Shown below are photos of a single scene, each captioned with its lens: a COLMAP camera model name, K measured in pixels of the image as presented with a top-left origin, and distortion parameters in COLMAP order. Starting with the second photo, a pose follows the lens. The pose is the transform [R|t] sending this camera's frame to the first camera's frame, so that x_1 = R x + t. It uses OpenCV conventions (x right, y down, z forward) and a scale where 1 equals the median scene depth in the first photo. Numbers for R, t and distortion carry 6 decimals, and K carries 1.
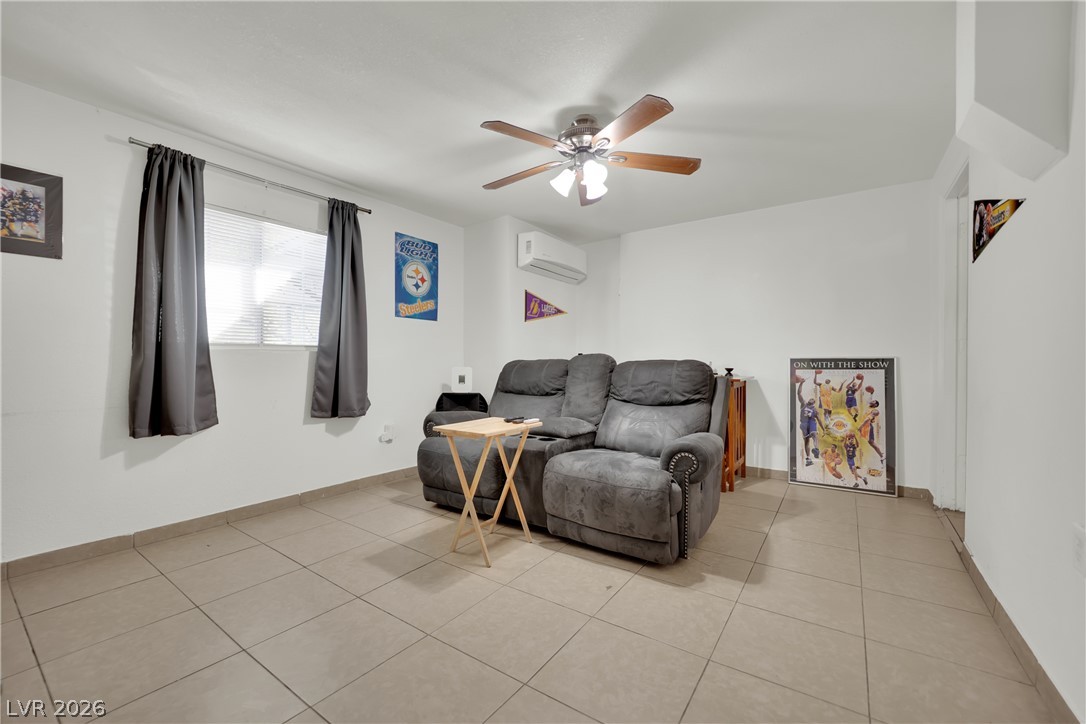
lens RADIAL K [[445.7, 0, 541.9], [0, 445.7, 363.2], [0, 0, 1]] dist [-0.019760, -0.000225]
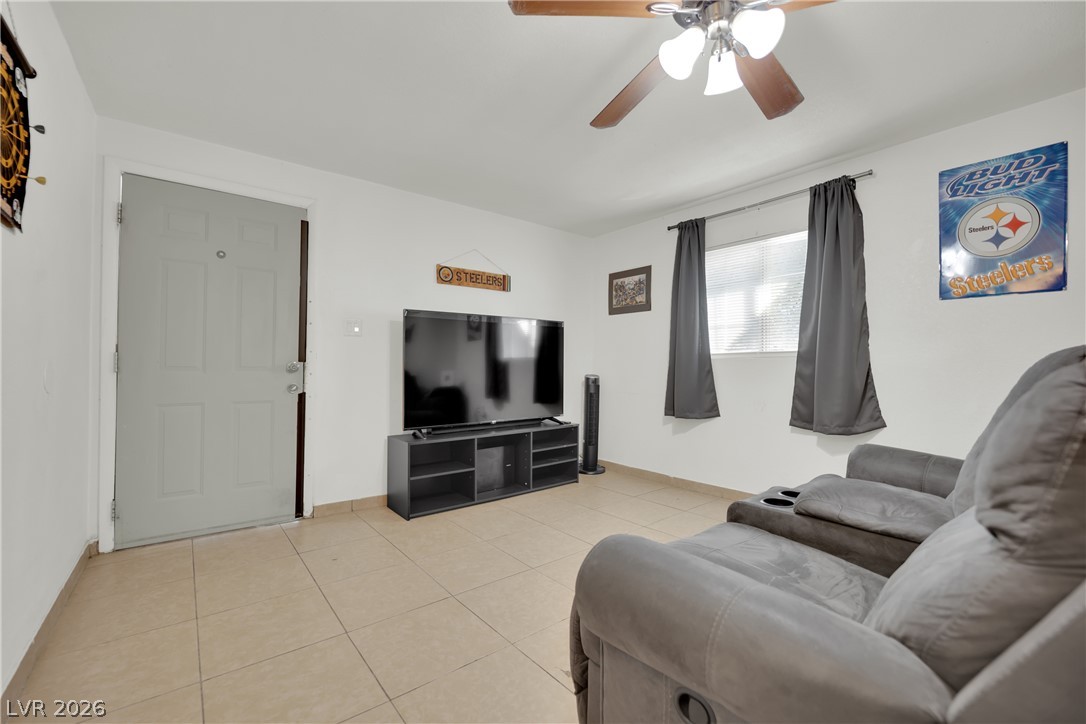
lens RADIAL K [[453.6, 0, 540.0], [0, 453.6, 364.1], [0, 0, 1]] dist [-0.011961, -0.000343]
pose [[-0.277675, -0.009655, -0.960627, 0.566030], [-0.011292, 0.999913, -0.006785, 0.000861], [0.960609, 0.008963, -0.277760, 0.740925]]
